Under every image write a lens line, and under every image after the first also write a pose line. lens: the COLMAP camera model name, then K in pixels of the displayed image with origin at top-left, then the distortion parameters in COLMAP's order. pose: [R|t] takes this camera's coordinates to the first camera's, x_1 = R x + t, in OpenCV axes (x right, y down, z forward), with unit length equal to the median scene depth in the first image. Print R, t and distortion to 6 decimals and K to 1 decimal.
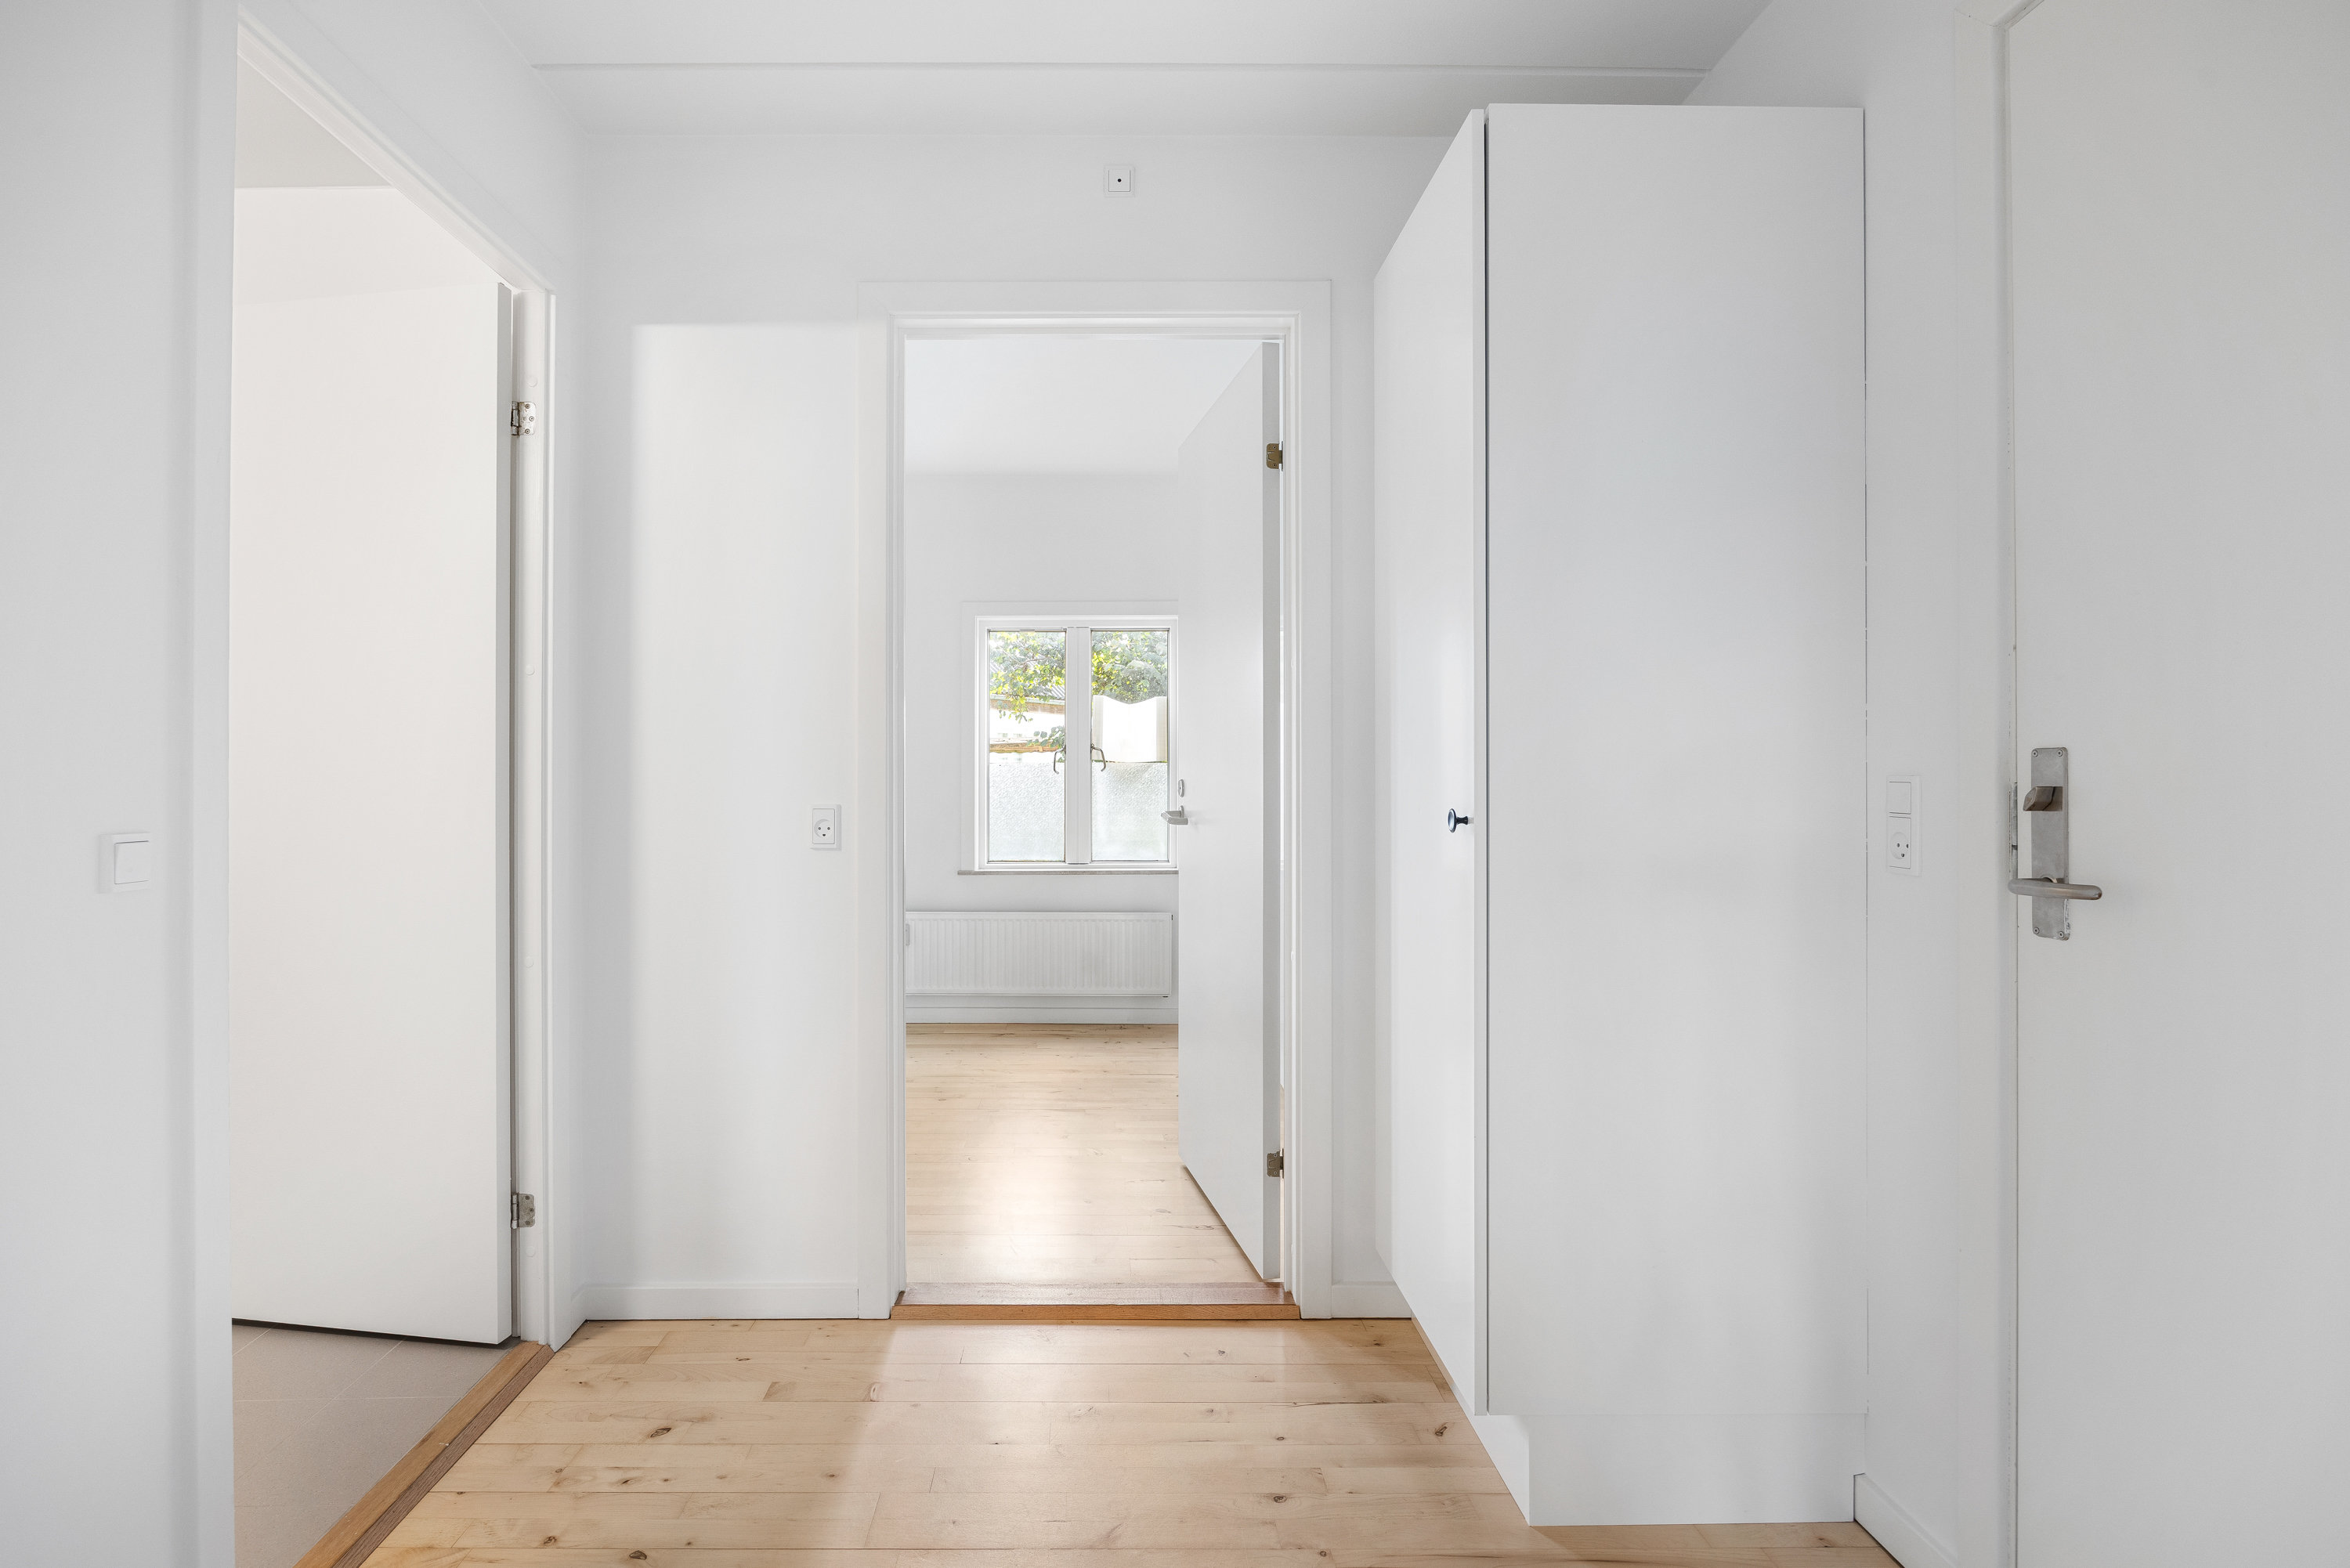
lens RADIAL K [[1122.2, 0, 1160.3], [0, 1122.2, 774.0], [0, 0, 1]] dist [-0.000328, -0.000360]
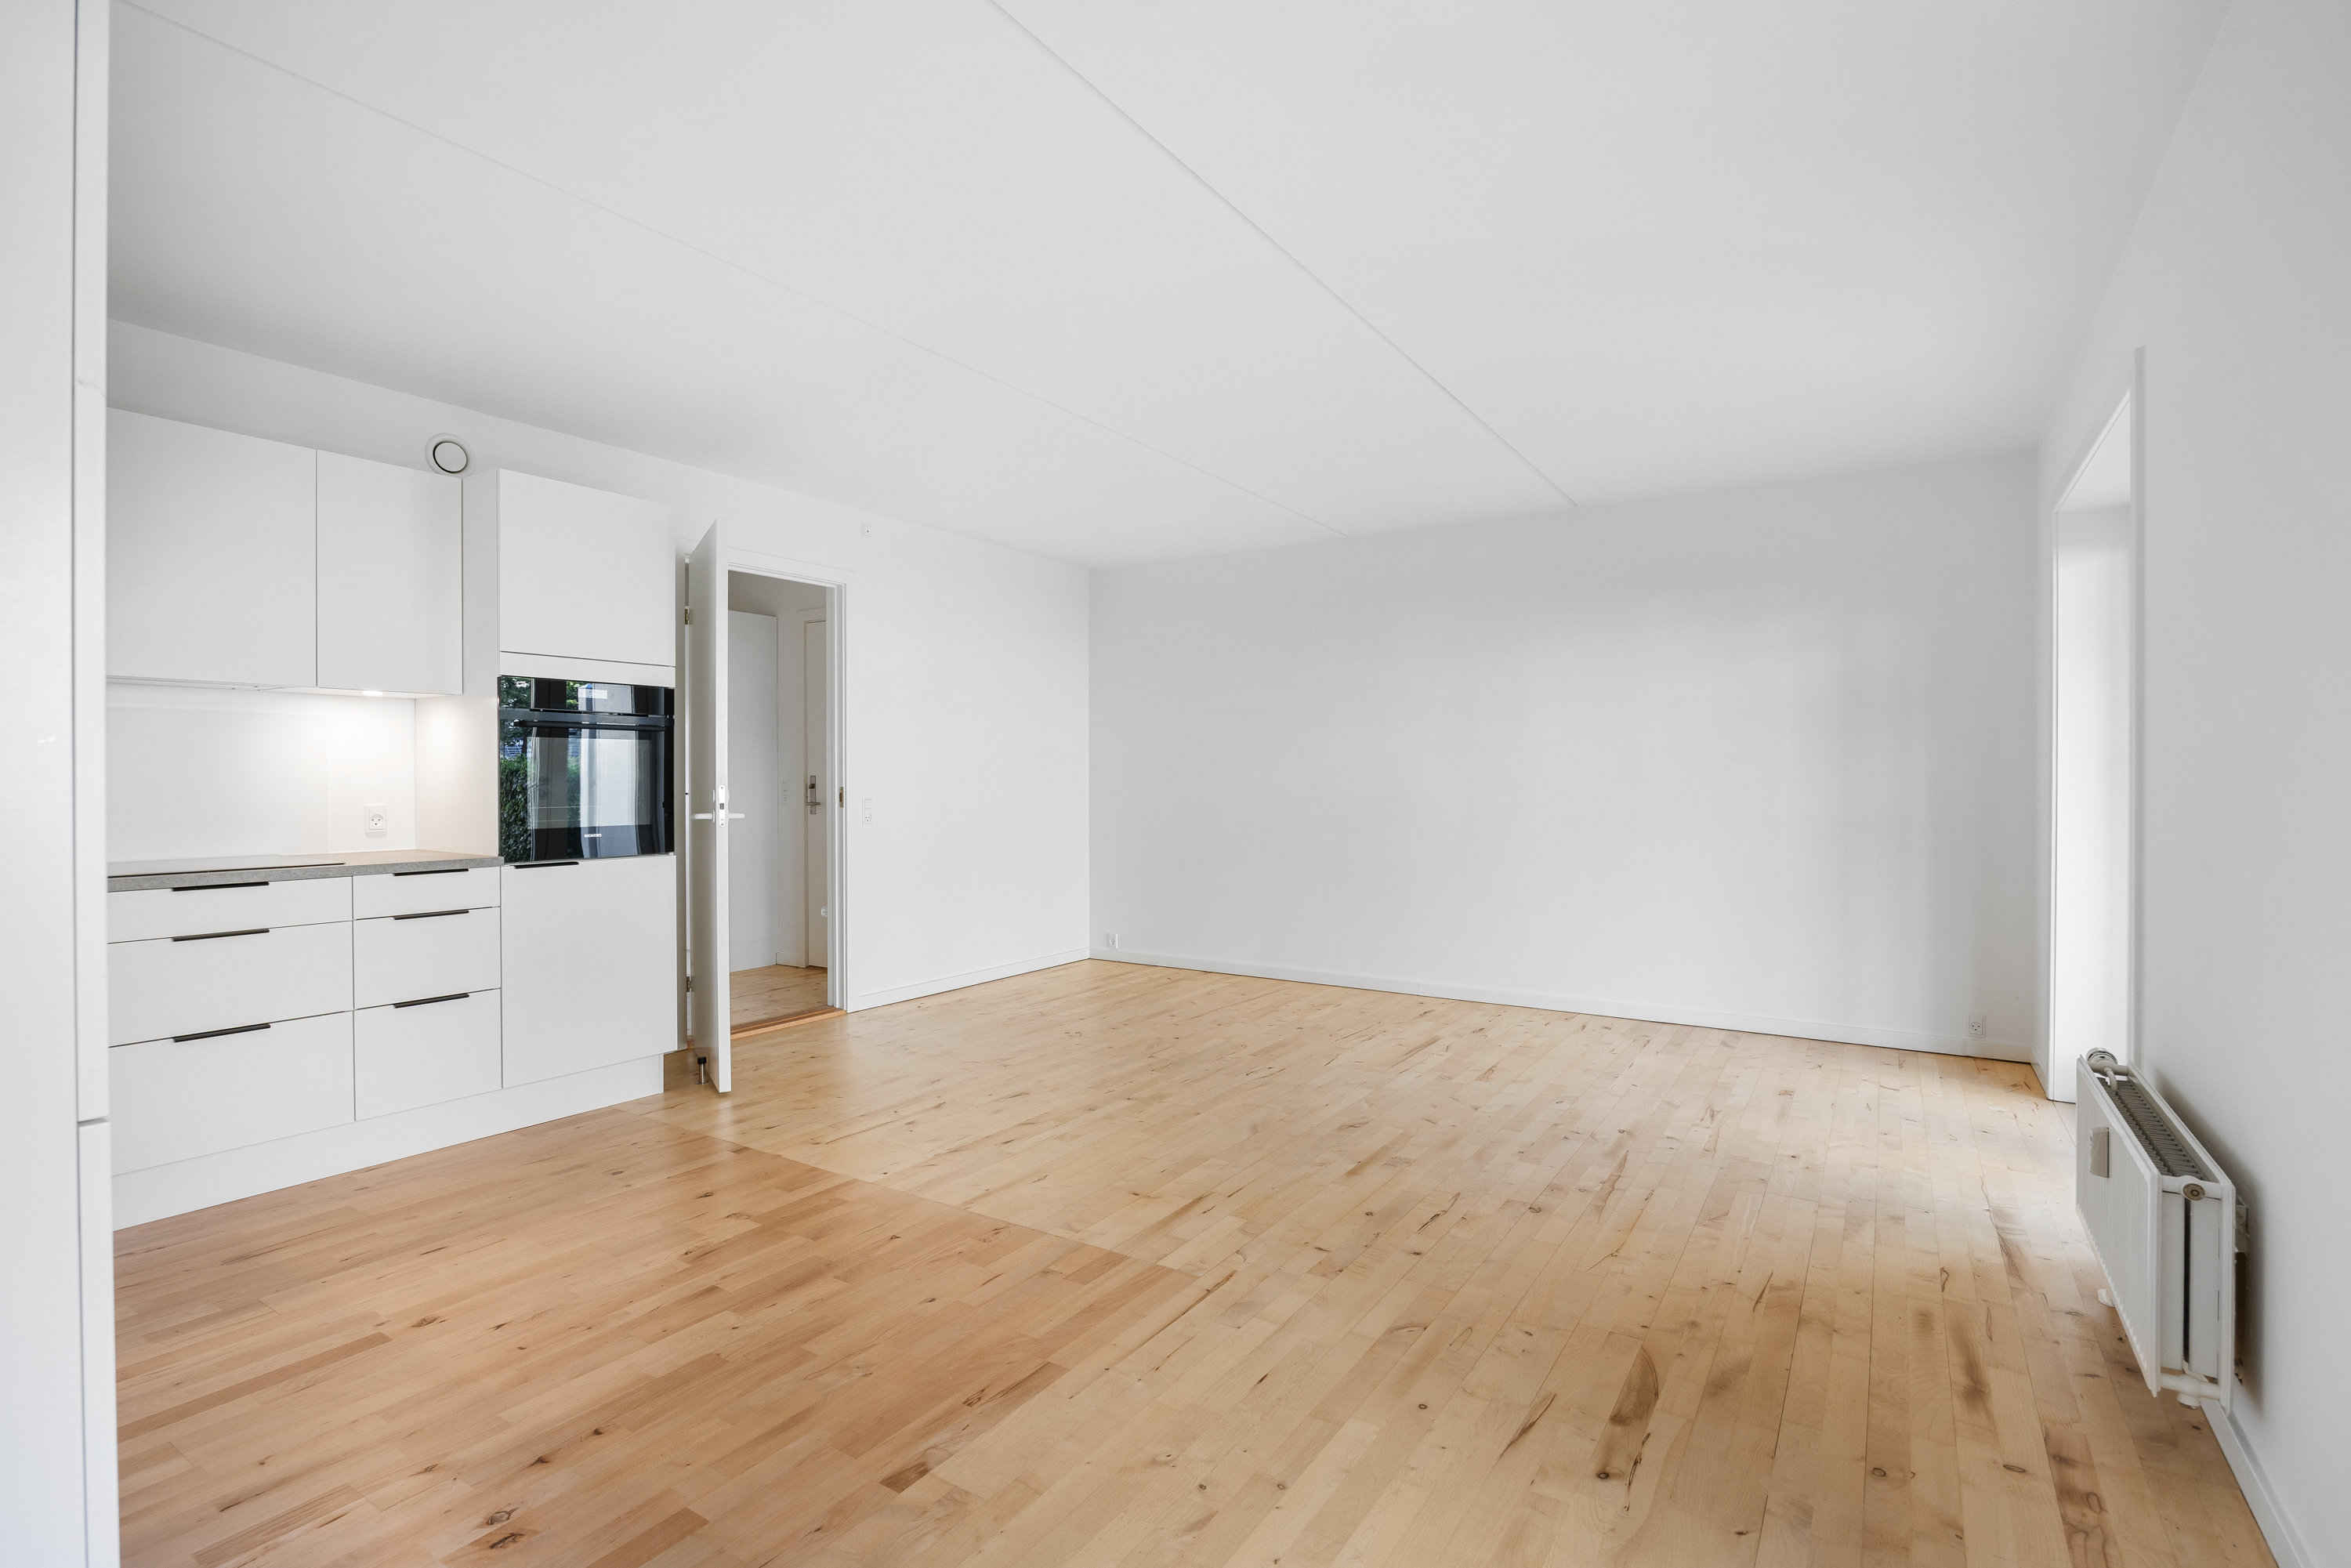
lens RADIAL K [[1122.8, 0, 1177.1], [0, 1122.8, 779.1], [0, 0, 1]] dist [-0.000328, -0.000360]
pose [[0.552878, -0.000823, 0.833262, -2.353152], [-0.001755, 0.999996, 0.002151, -0.018806], [-0.833260, -0.002652, 0.552875, -2.960989]]
